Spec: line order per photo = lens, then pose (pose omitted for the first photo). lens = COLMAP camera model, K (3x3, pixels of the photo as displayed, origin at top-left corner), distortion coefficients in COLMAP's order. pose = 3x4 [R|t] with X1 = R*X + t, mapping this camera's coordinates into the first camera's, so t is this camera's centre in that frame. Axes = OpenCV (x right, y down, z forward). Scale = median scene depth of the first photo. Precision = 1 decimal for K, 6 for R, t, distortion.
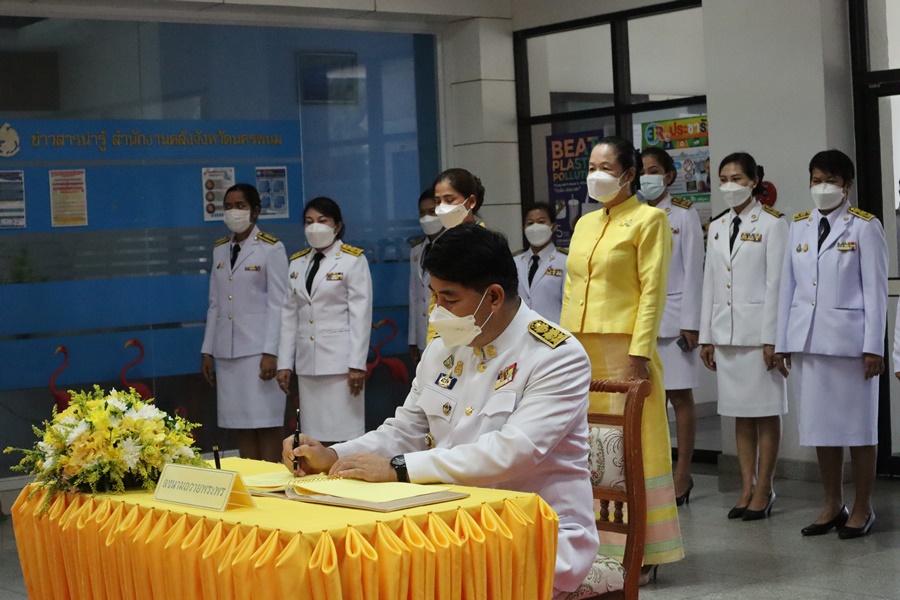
lens RADIAL K [[1802.1, 0, 450.0], [0, 1802.1, 300.0], [0, 0, 1]] dist [-0.182484, 0.042353]
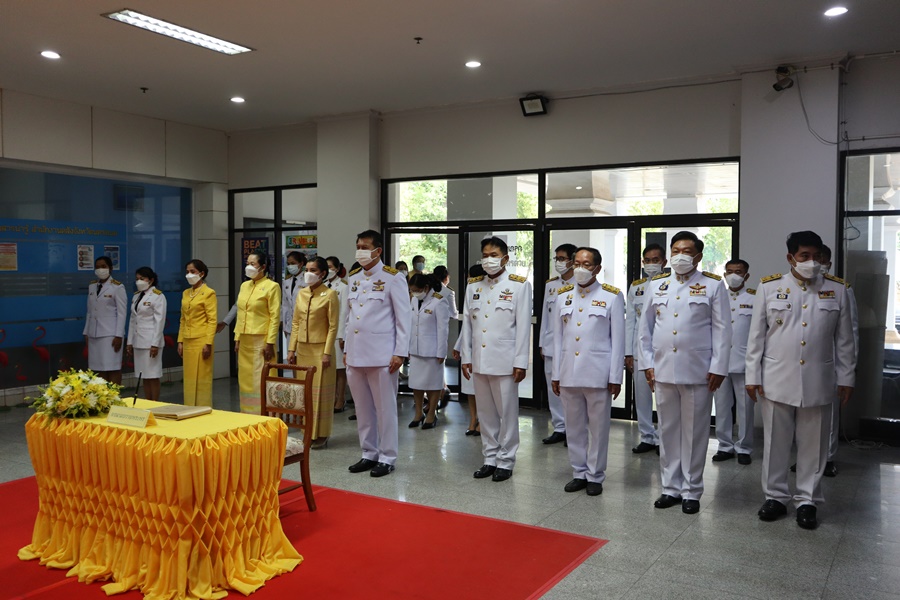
lens RADIAL K [[819.7, 0, 450.0], [0, 819.7, 300.0], [0, 0, 1]] dist [-0.053081, 0.119110]
pose [[0.939844, 0.034552, 0.339852, -0.088684], [-0.037368, 0.999300, 0.001742, -0.048118], [-0.339554, -0.014336, 0.940477, -0.094534]]
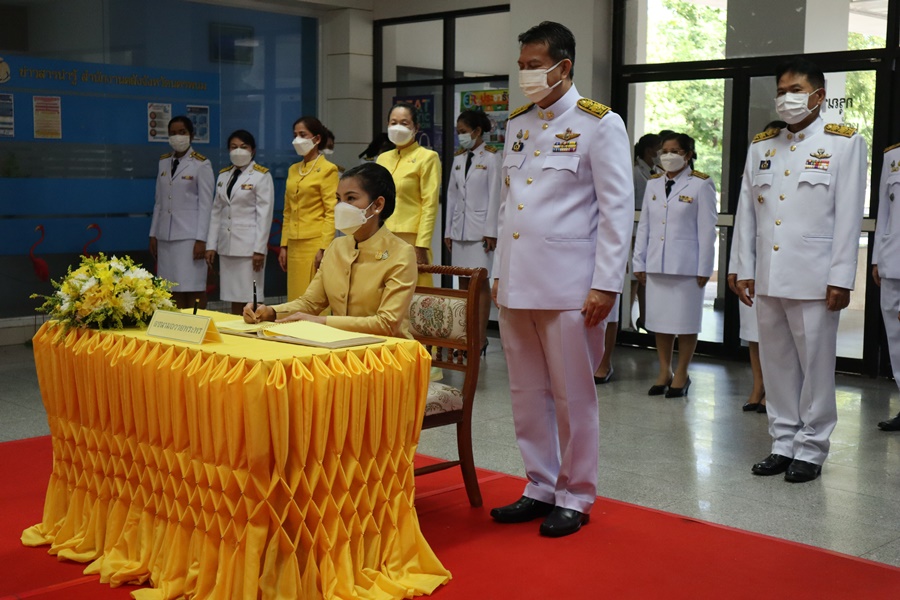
lens RADIAL K [[1256.2, 0, 450.0], [0, 1256.2, 300.0], [0, 0, 1]] dist [0.027492, 0.143952]
pose [[0.990589, 0.045120, 0.129216, -0.045198], [-0.053859, 0.996434, 0.064957, 0.004747], [-0.125825, -0.071305, 0.989487, -0.013435]]
